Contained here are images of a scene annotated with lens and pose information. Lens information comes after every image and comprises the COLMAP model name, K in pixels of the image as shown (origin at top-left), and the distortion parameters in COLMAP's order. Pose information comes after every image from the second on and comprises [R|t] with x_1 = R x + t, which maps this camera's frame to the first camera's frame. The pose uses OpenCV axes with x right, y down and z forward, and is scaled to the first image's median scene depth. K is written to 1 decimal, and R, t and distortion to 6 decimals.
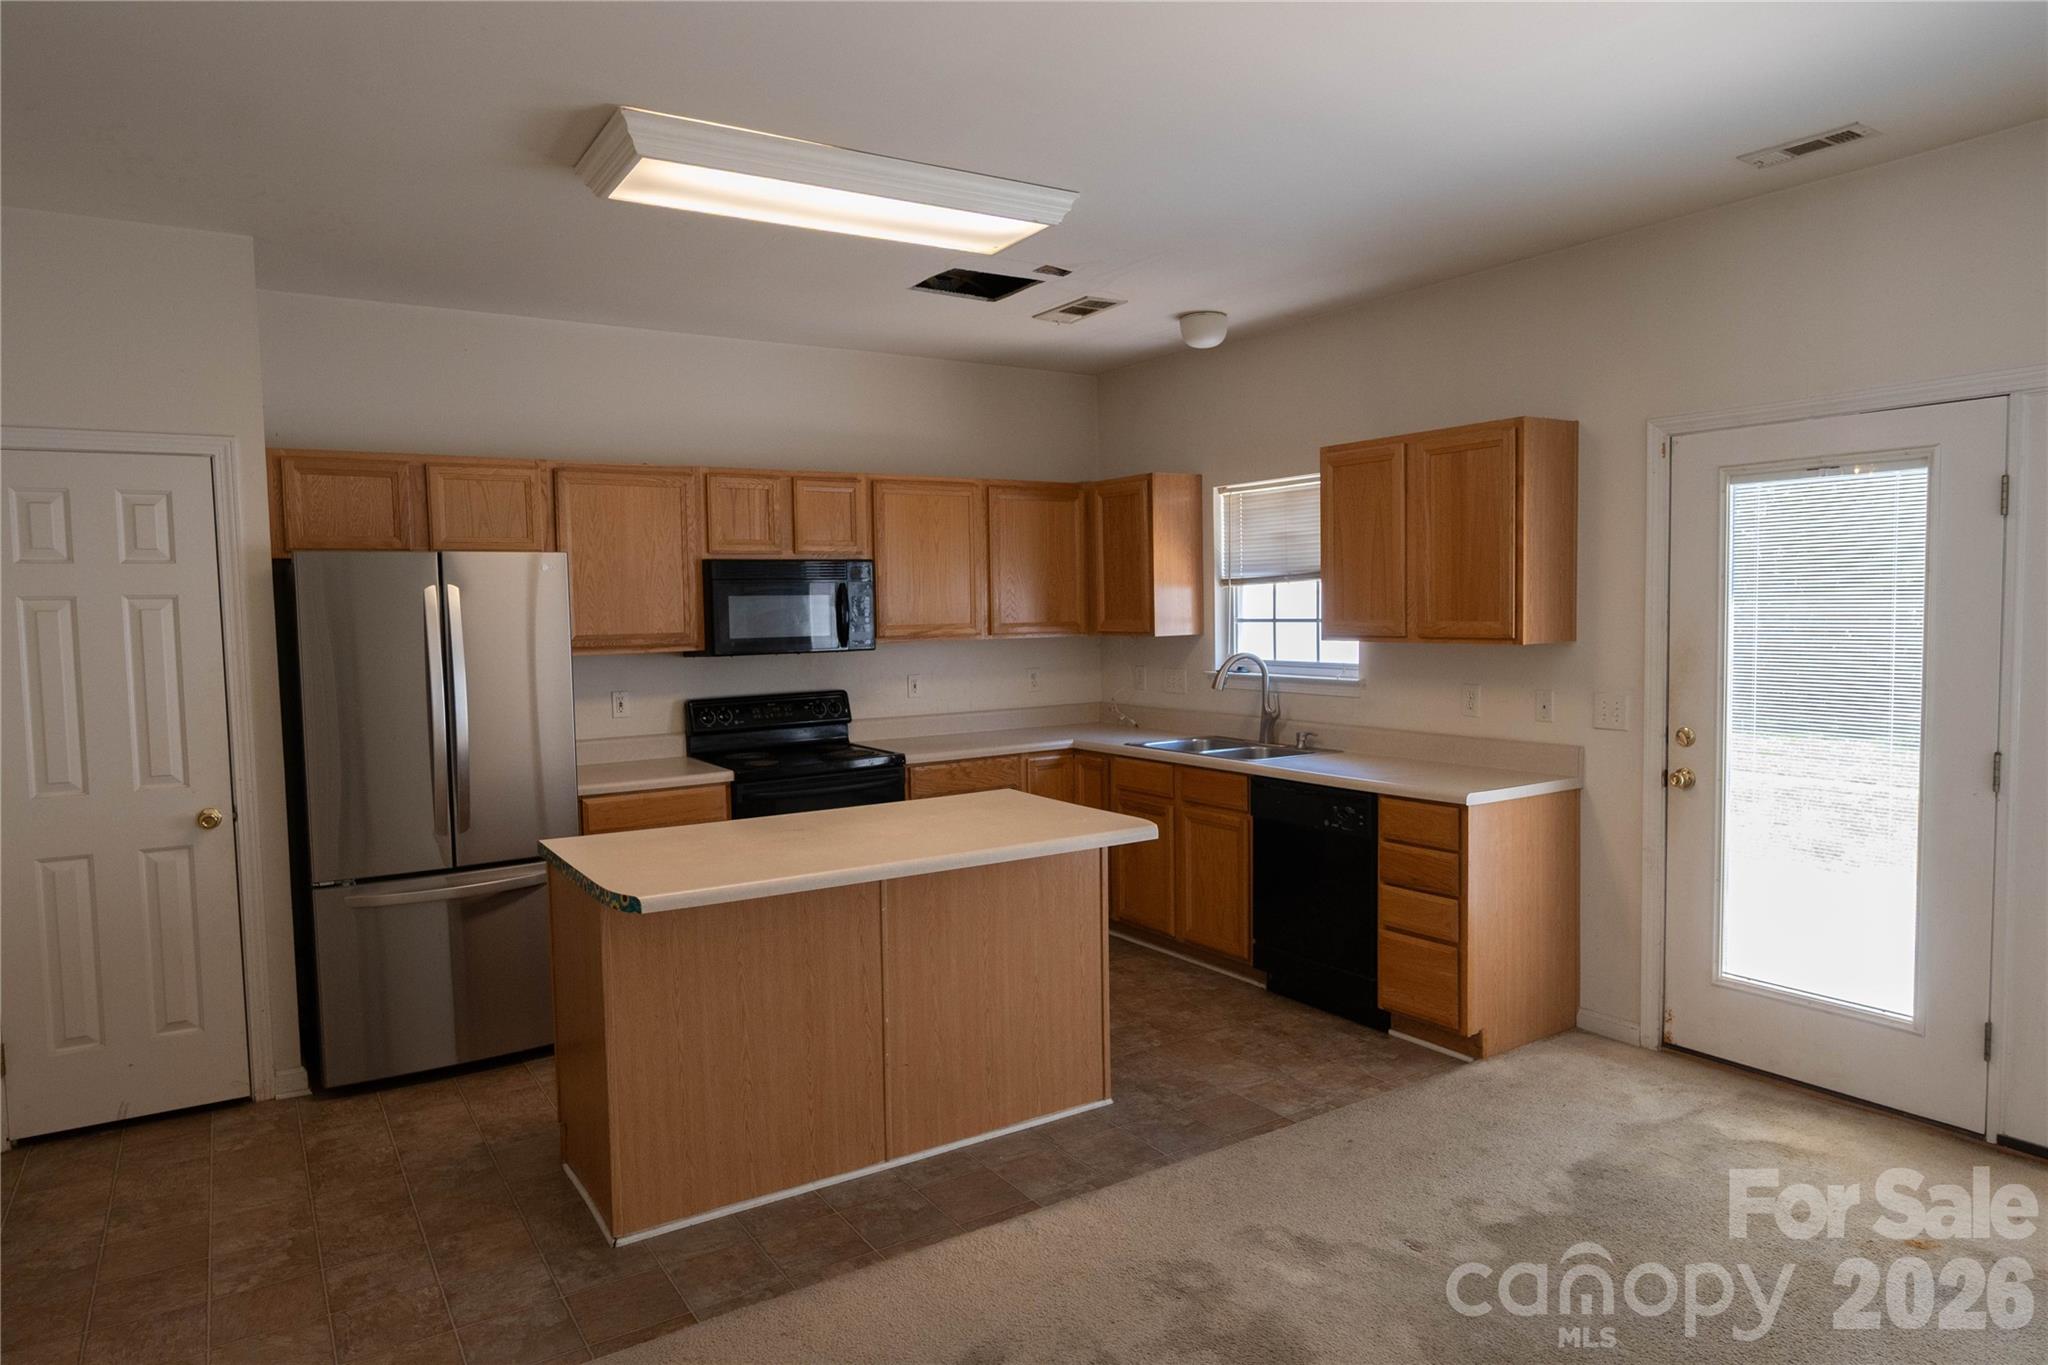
lens RADIAL K [[1247.3, 0, 1024.0], [0, 1247.3, 682.5], [0, 0, 1]] dist [-0.001249, 0.001401]
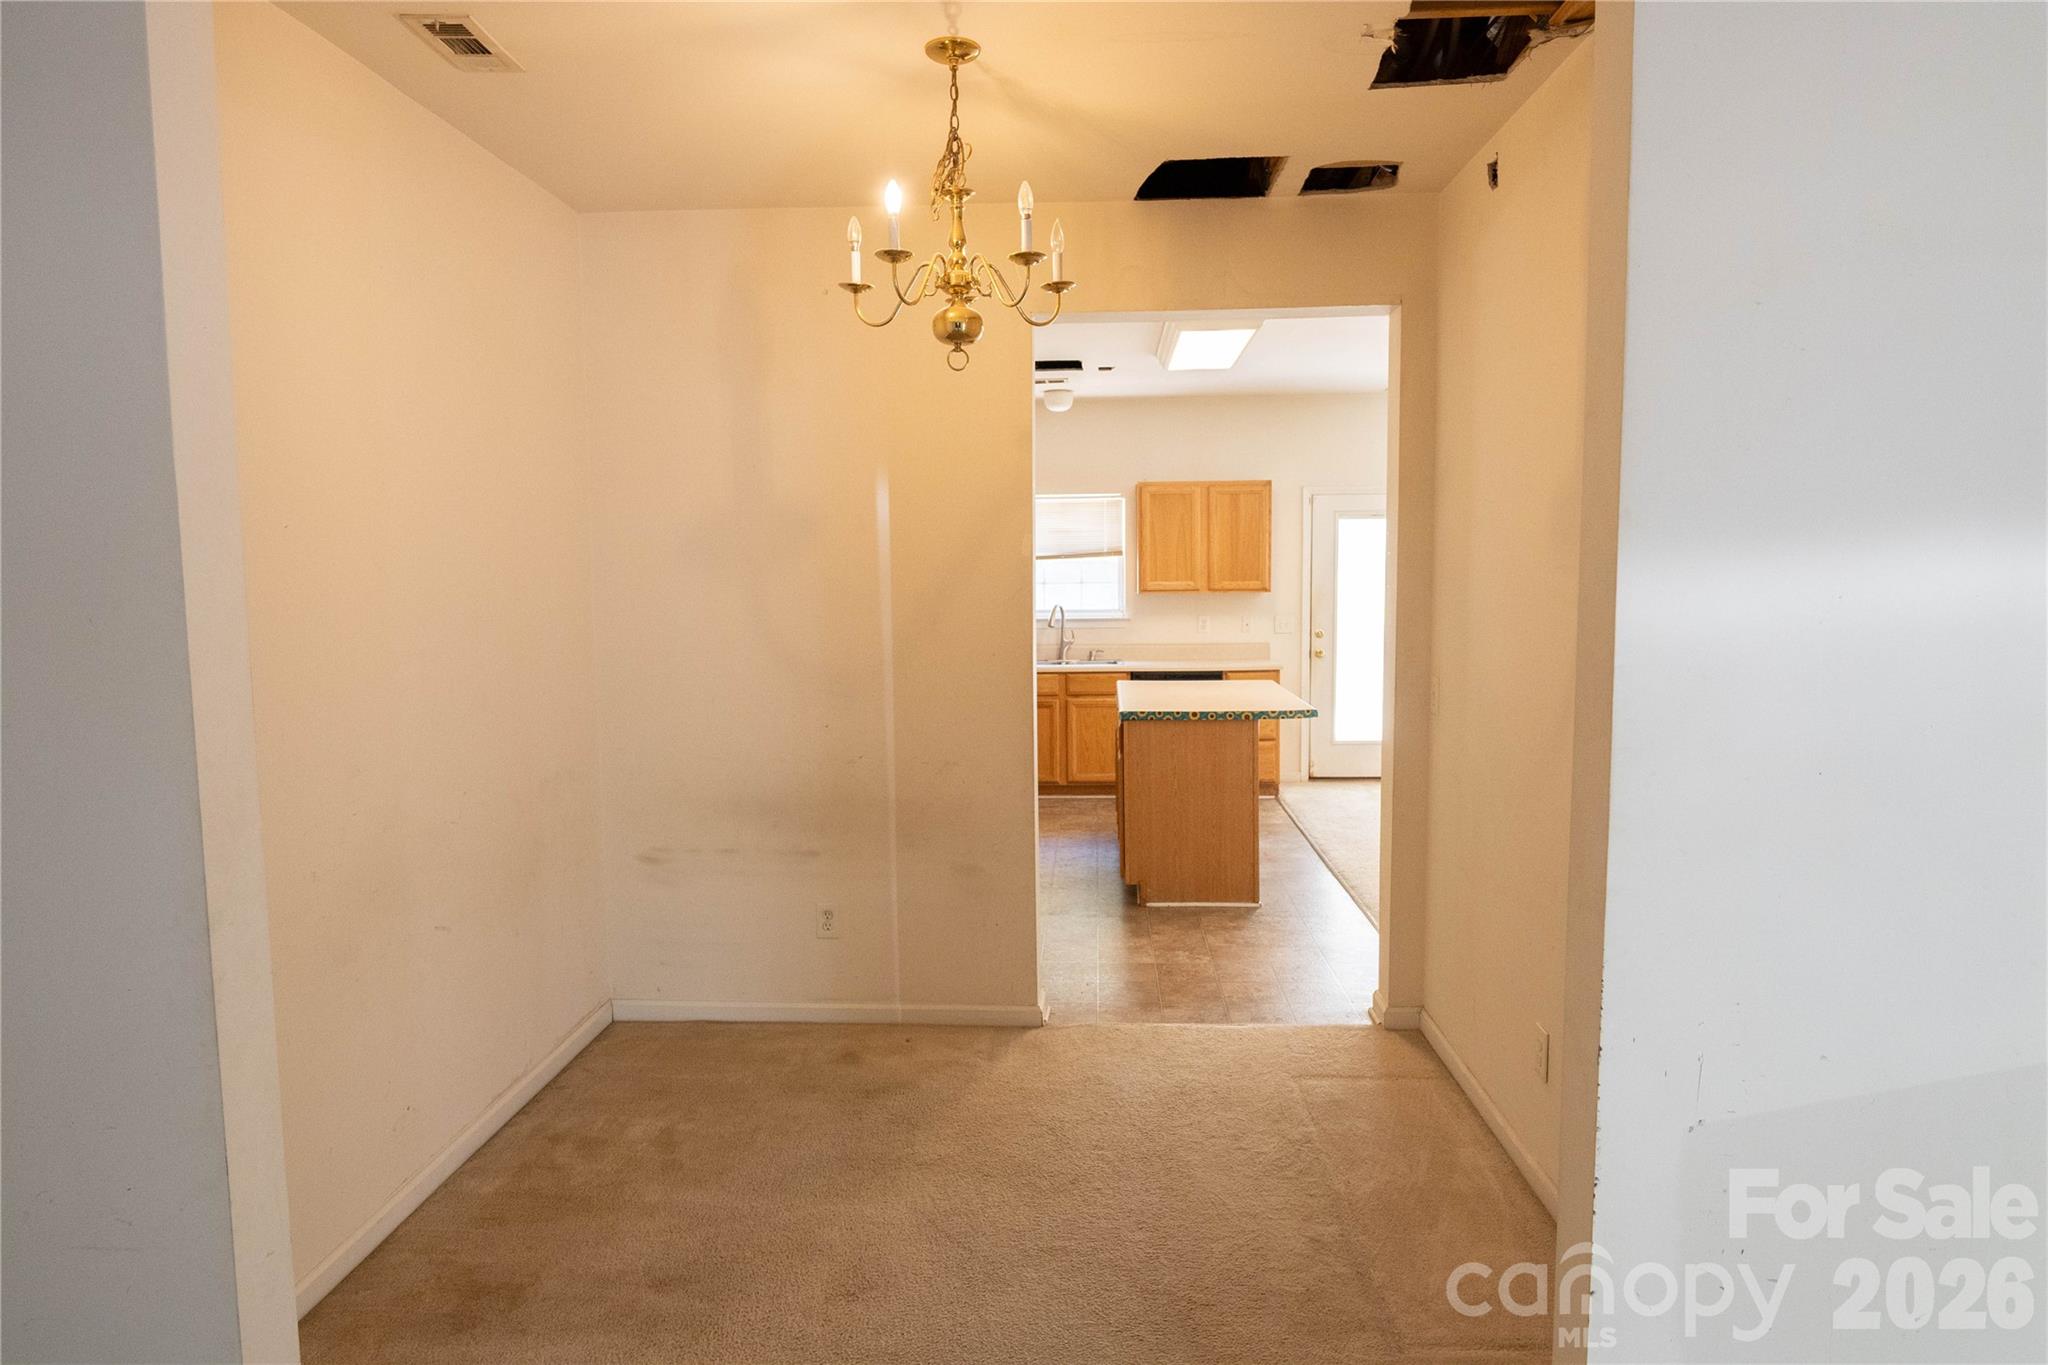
lens RADIAL K [[1247.3, 0, 1024.0], [0, 1247.3, 682.5], [0, 0, 1]] dist [-0.001249, 0.001401]
pose [[0.588584, -0.062134, 0.806045, -1.430606], [0.052031, 0.997886, 0.038928, 0.015834], [-0.806760, 0.019027, 0.590573, 0.119869]]
